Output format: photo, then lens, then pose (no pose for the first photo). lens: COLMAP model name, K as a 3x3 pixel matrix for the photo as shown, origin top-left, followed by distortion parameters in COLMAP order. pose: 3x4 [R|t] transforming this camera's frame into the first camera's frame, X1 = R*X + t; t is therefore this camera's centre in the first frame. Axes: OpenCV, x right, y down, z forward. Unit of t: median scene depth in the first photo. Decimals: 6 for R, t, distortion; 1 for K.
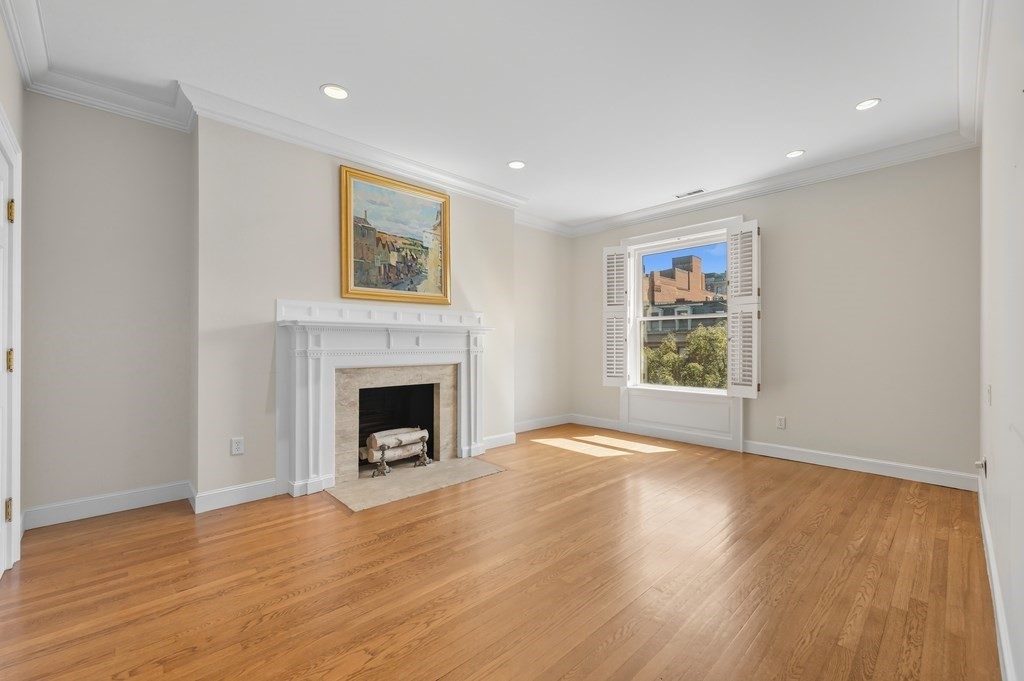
lens RADIAL K [[424.1, 0, 519.6], [0, 424.1, 341.3], [0, 0, 1]] dist [0.012615, 0.000739]
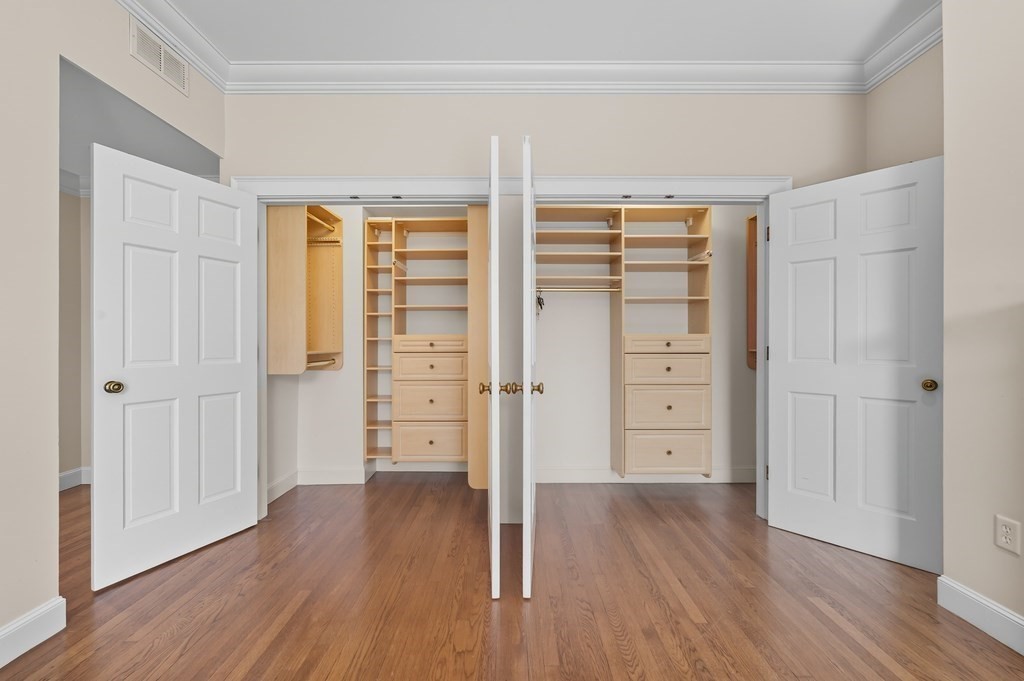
lens RADIAL K [[424.1, 0, 514.3], [0, 424.1, 343.7], [0, 0, 1]] dist [0.012615, 0.000739]
pose [[-0.697683, 0.001468, -0.716405, 0.401344], [0.002263, 0.999997, -0.000155, 0.029439], [0.716403, -0.001729, -0.697684, 2.630035]]
